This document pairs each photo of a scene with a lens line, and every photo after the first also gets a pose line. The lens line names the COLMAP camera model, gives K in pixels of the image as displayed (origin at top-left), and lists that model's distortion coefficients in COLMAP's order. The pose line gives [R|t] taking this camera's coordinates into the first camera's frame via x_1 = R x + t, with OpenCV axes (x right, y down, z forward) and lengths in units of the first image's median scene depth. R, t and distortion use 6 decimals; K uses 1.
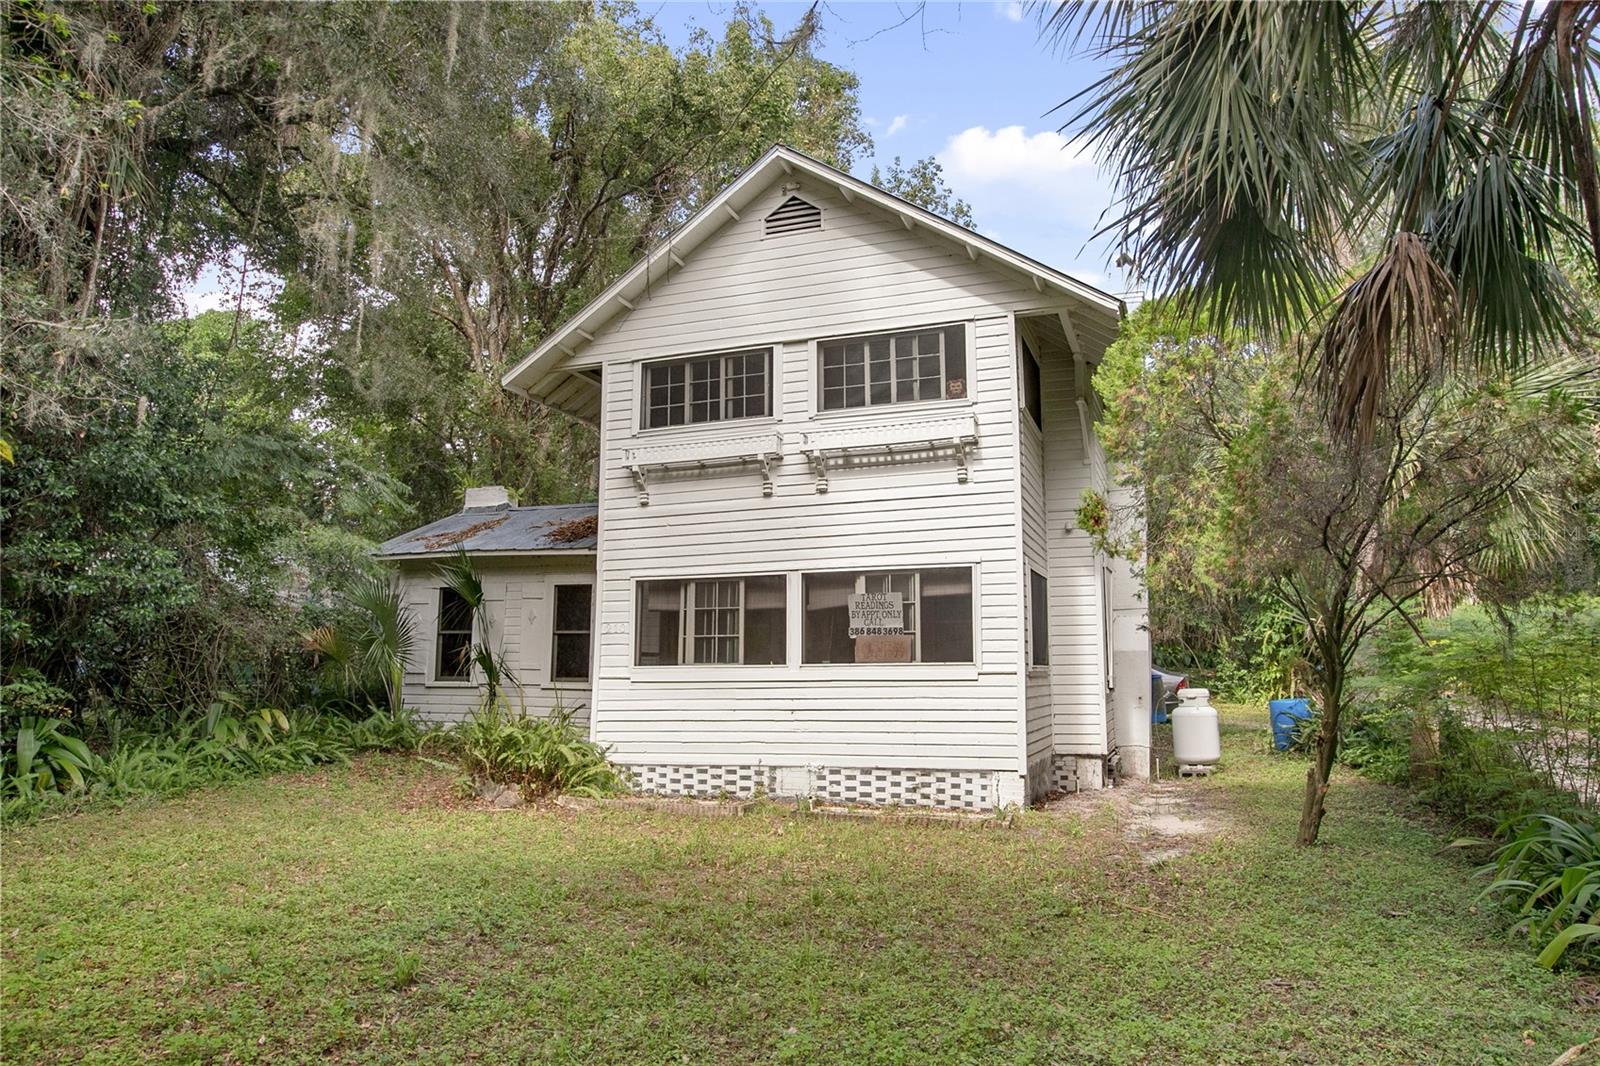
lens RADIAL K [[1088.5, 0, 805.9], [0, 1088.5, 539.2], [0, 0, 1]] dist [0.001224, 0.013517]
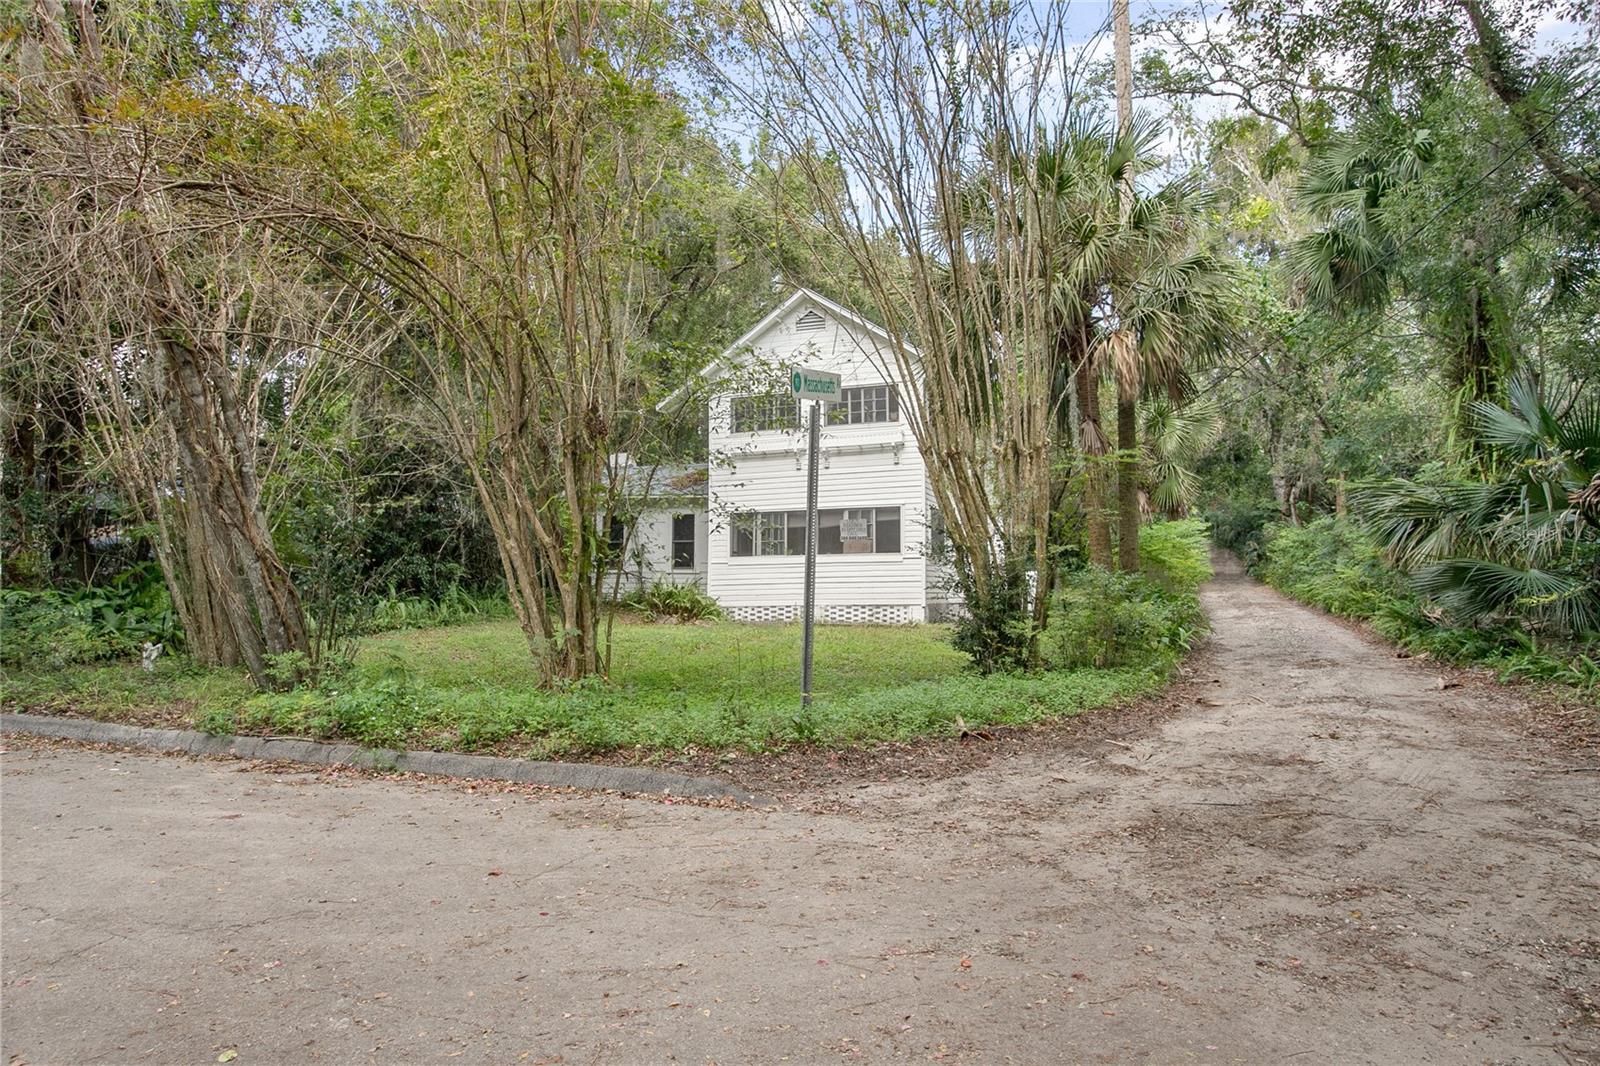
lens RADIAL K [[1064.3, 0, 797.7], [0, 1064.3, 537.1], [0, 0, 1]] dist [-0.000647, 0.000055]
pose [[0.999965, -0.003939, -0.007362, -0.023866], [0.004455, 0.997434, 0.071458, -0.056904], [0.007061, -0.071488, 0.997416, -0.931916]]
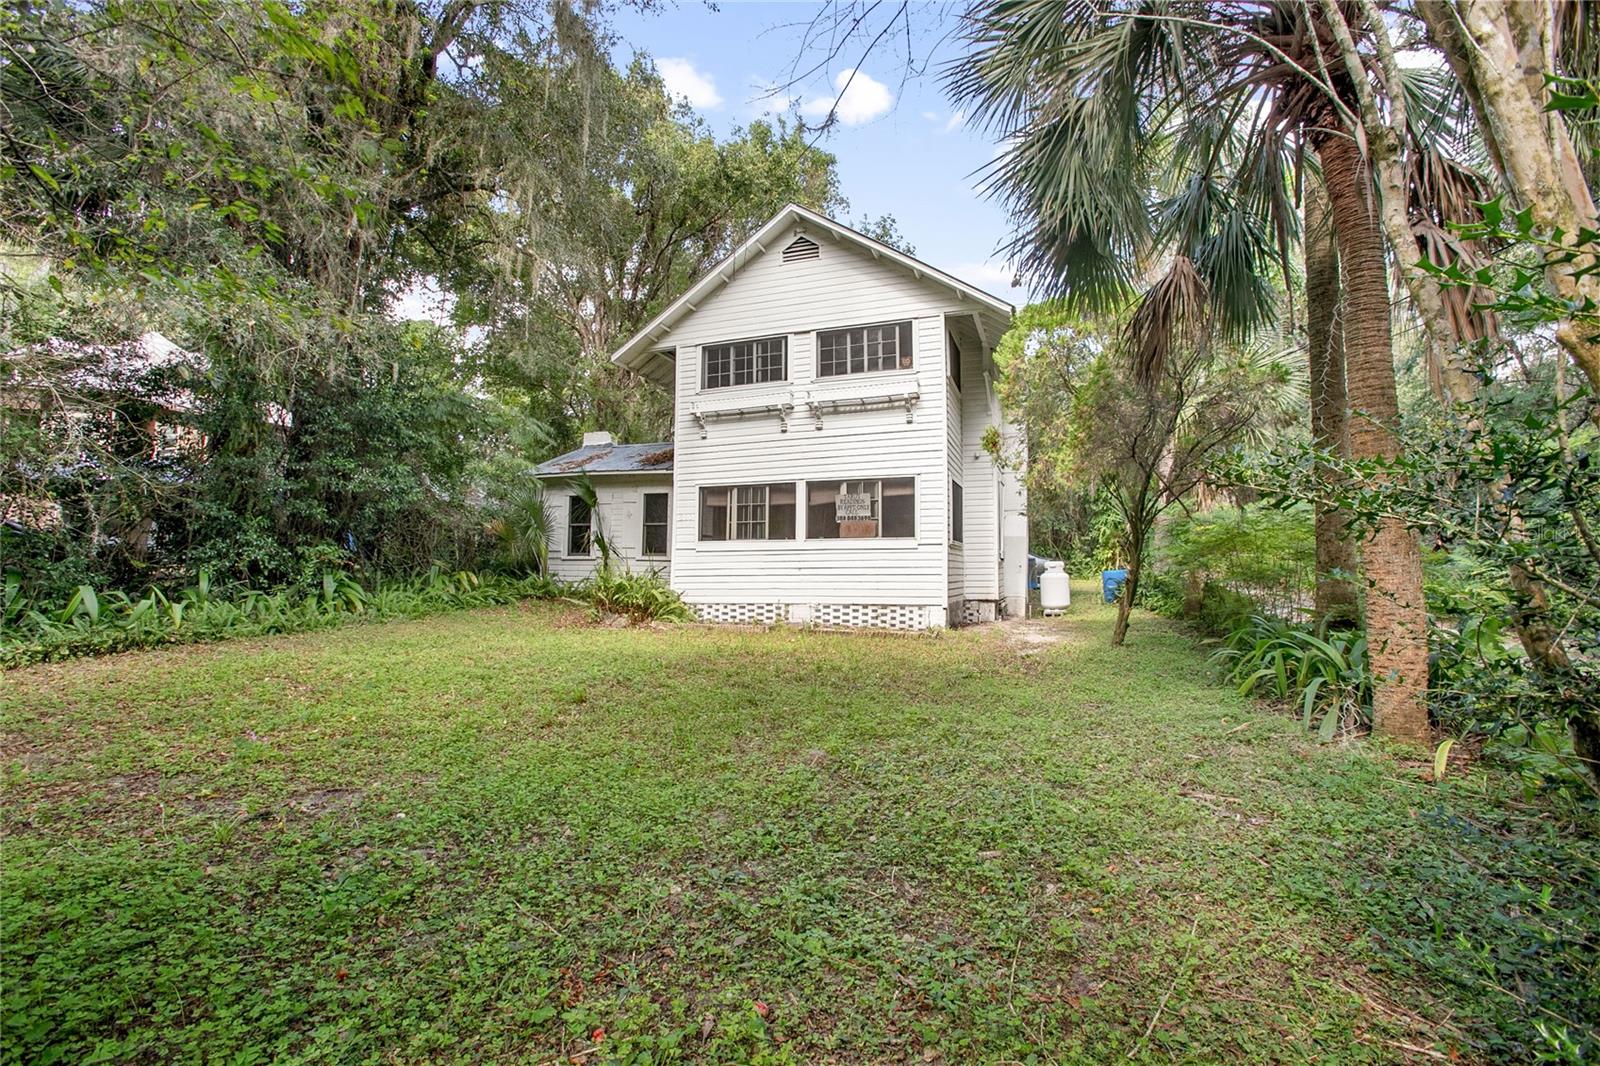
lens RADIAL K [[733.8, 0, 802.2], [0, 733.8, 529.6], [0, 0, 1]] dist [-0.044560, 0.008929]
pose [[0.999989, 0.004312, 0.001897, -0.010674], [-0.004432, 0.997630, 0.068670, 0.027523], [-0.001597, -0.068677, 0.997638, -0.054010]]
